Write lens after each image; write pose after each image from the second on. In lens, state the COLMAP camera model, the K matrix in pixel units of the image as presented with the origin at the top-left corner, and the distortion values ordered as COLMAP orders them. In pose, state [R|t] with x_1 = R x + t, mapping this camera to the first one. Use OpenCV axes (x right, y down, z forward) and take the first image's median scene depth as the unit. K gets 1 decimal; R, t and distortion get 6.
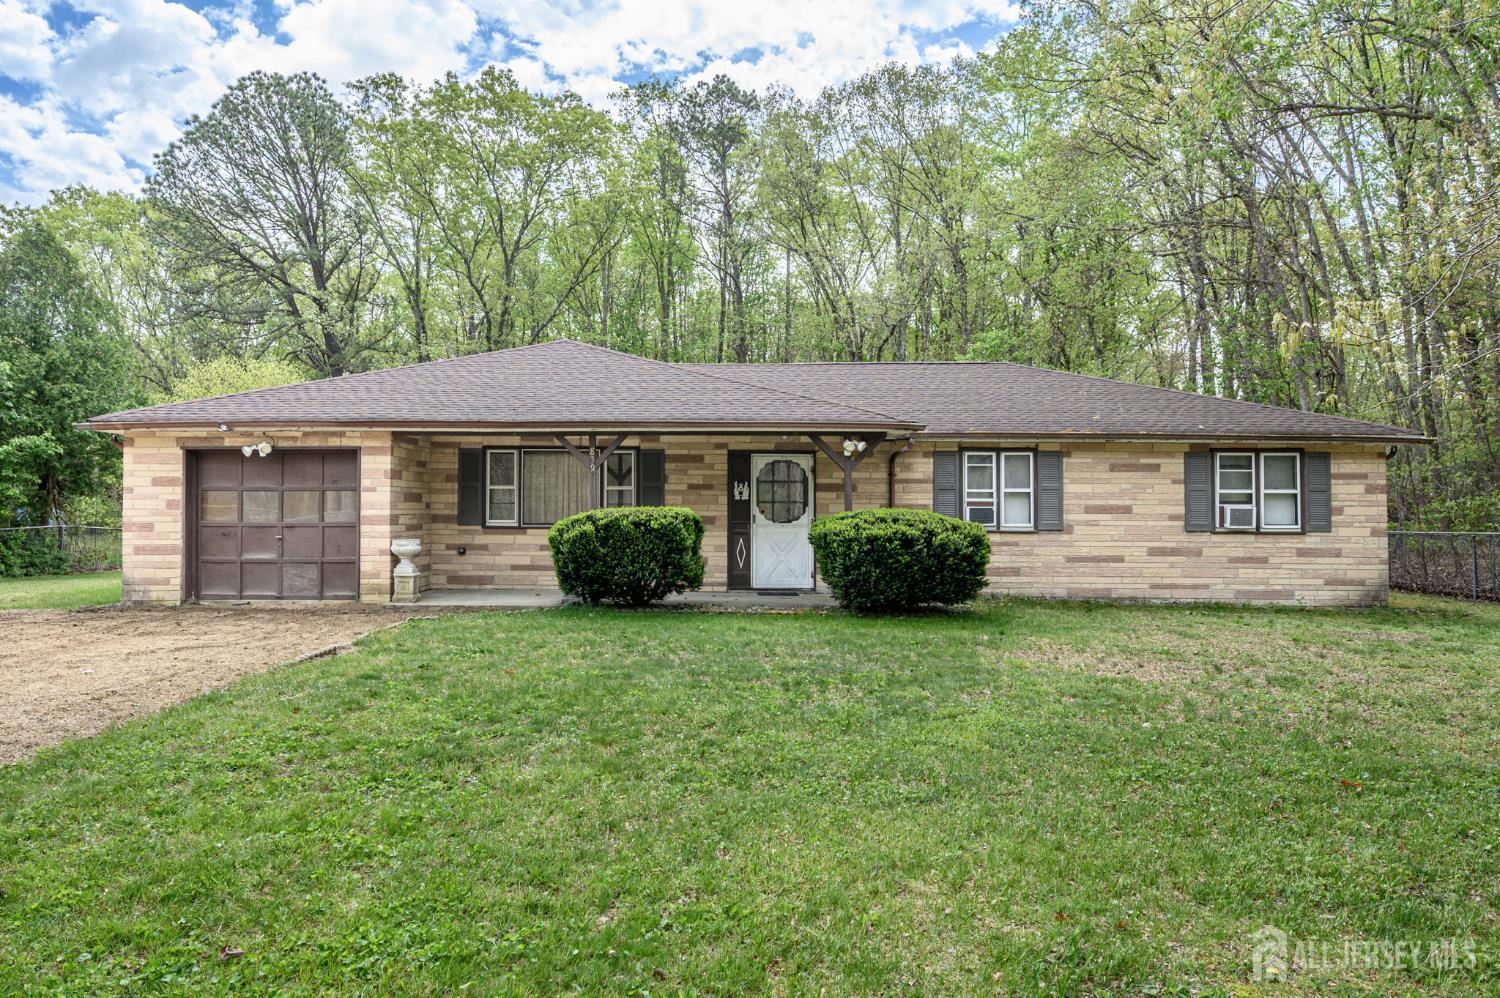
lens RADIAL K [[820.2, 0, 749.4], [0, 820.2, 500.0], [0, 0, 1]] dist [0.000111, -0.000001]
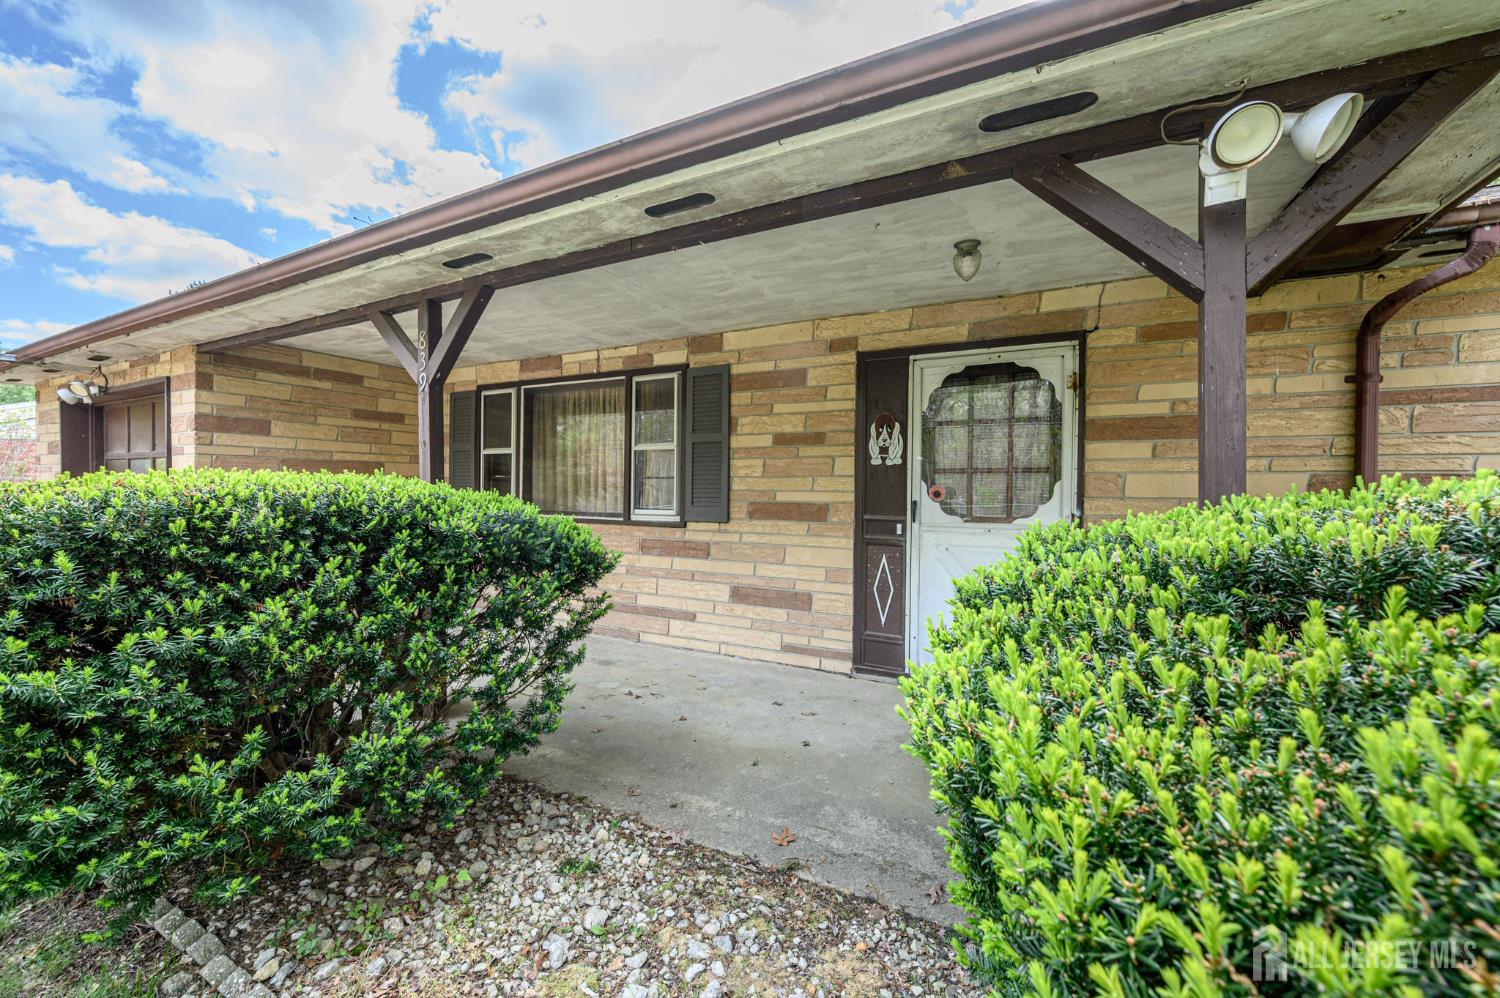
lens RADIAL K [[599.0, 0, 751.7], [0, 599.0, 495.9], [0, 0, 1]] dist [0.003867, 0.000615]
pose [[0.885952, 0.007088, -0.463724, 0.073397], [0.000139, 0.999879, 0.015549, 0.010783], [0.463778, -0.013840, 0.885843, 0.689505]]
